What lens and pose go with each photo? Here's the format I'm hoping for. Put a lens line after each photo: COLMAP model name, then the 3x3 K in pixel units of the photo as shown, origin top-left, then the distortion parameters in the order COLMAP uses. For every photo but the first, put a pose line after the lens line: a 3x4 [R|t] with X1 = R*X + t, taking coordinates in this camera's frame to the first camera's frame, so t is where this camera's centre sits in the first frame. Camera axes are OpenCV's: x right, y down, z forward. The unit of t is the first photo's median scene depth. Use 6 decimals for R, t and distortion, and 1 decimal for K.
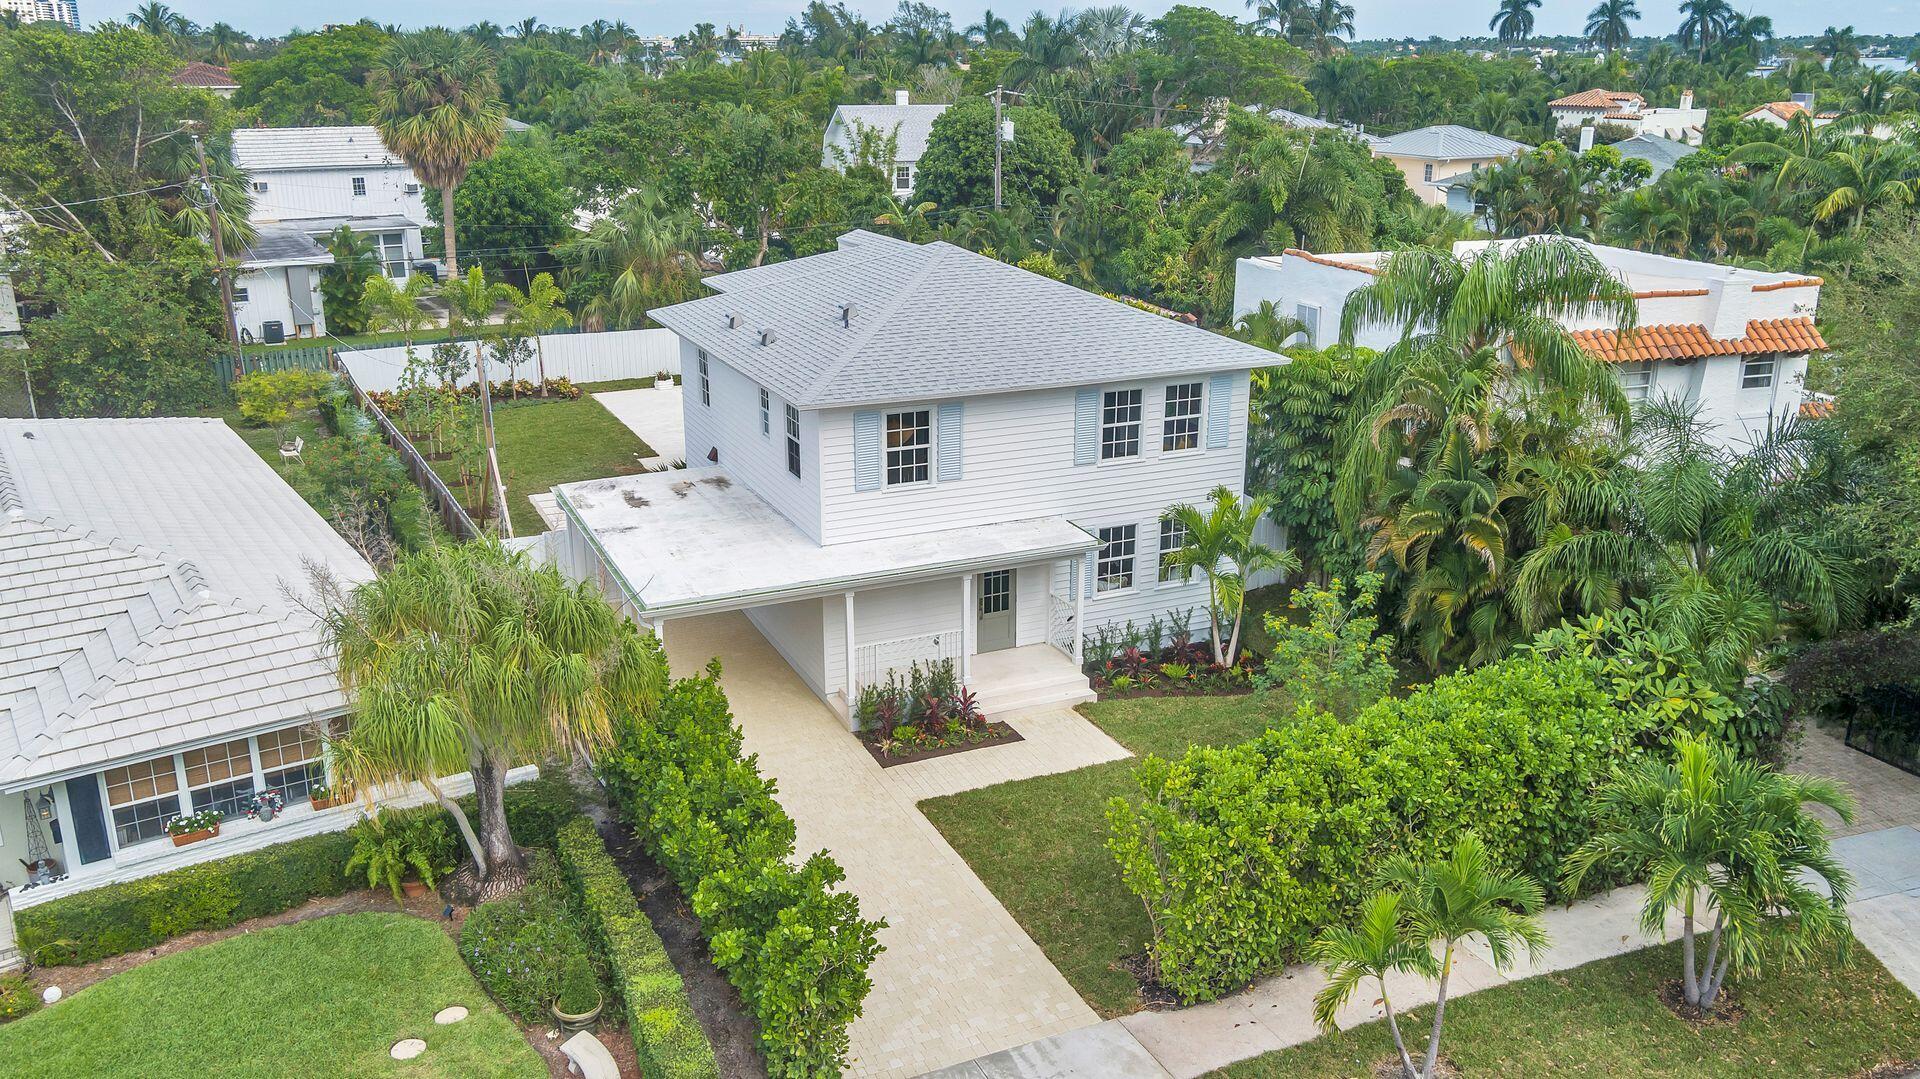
lens RADIAL K [[1529.8, 0, 957.7], [0, 1529.8, 541.6], [0, 0, 1]] dist [-0.002055, 0.034102]
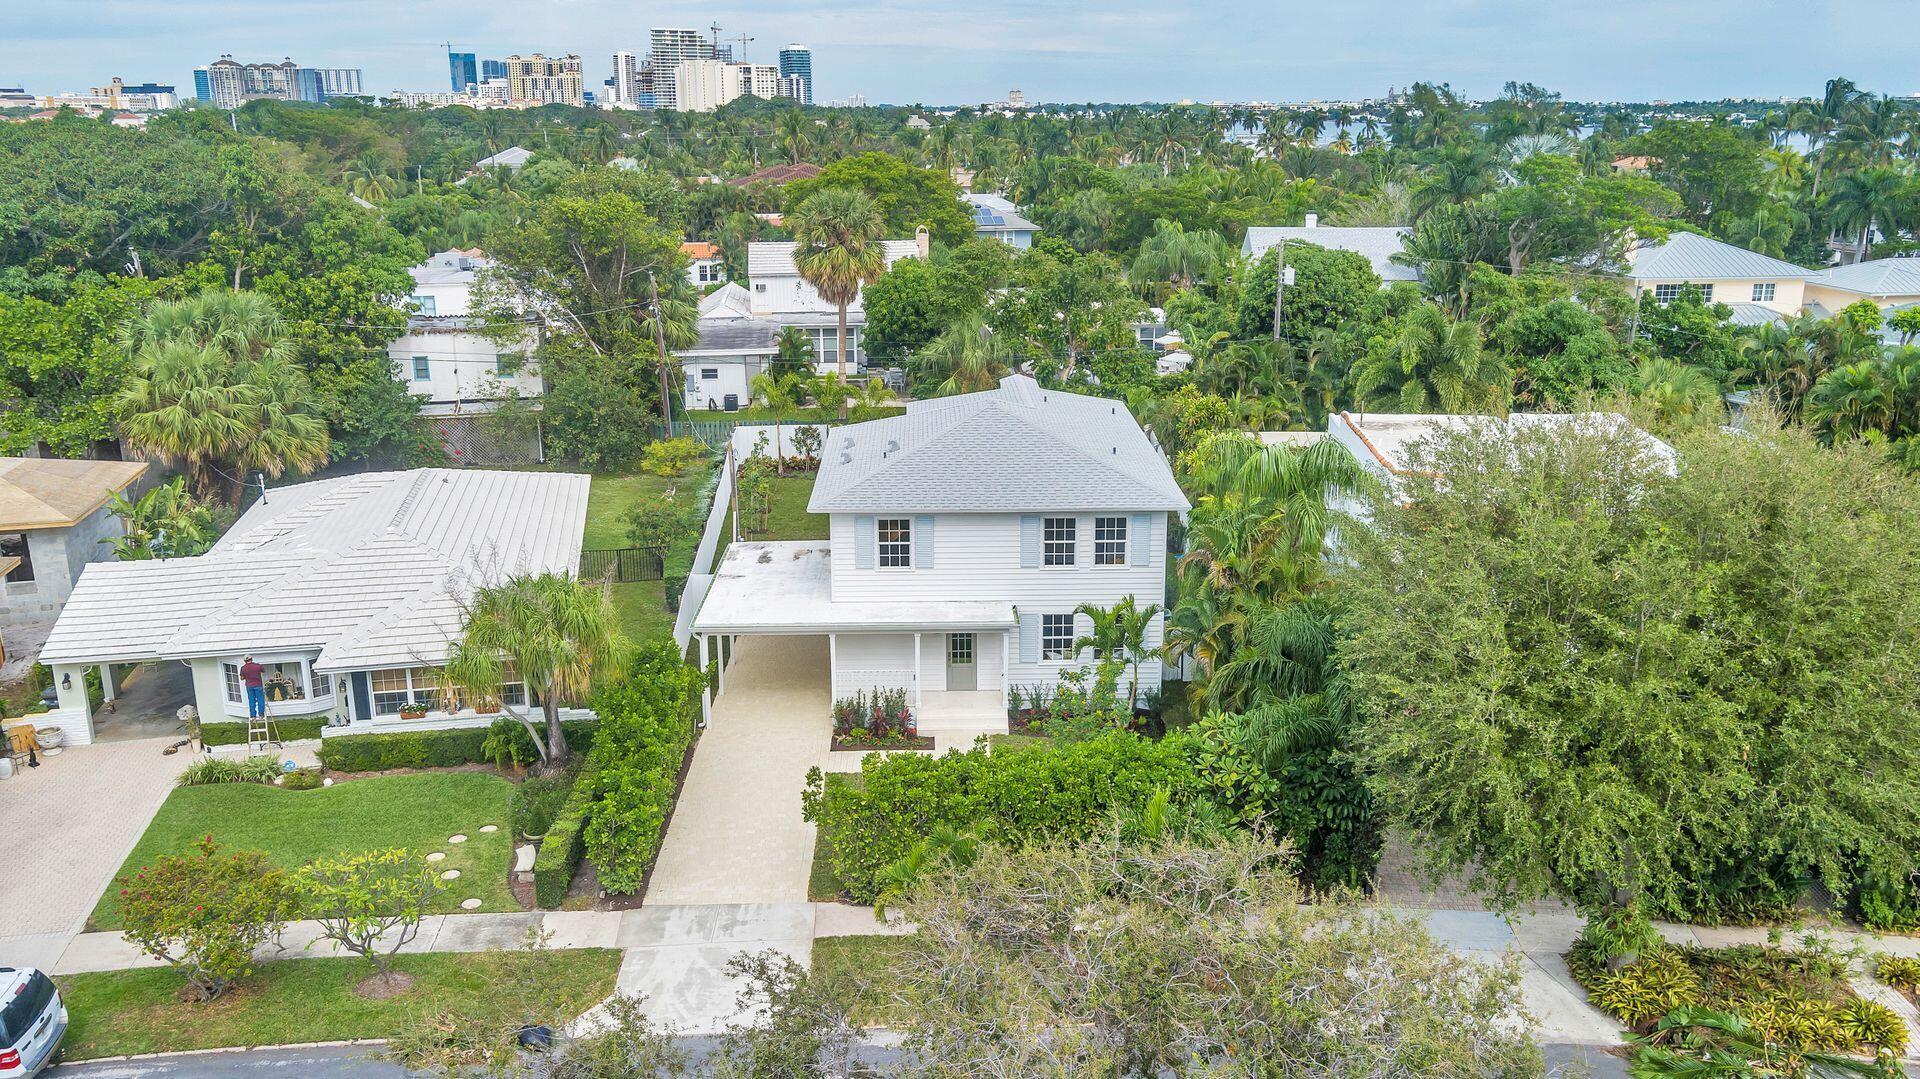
lens RADIAL K [[1529.8, 0, 971.0], [0, 1529.8, 539.1], [0, 0, 1]] dist [-0.002055, 0.034102]
pose [[0.921385, 0.103087, -0.374731, 0.574072], [-0.117627, 0.992928, -0.016068, -0.048651], [0.370424, 0.058883, 0.926994, -0.337382]]
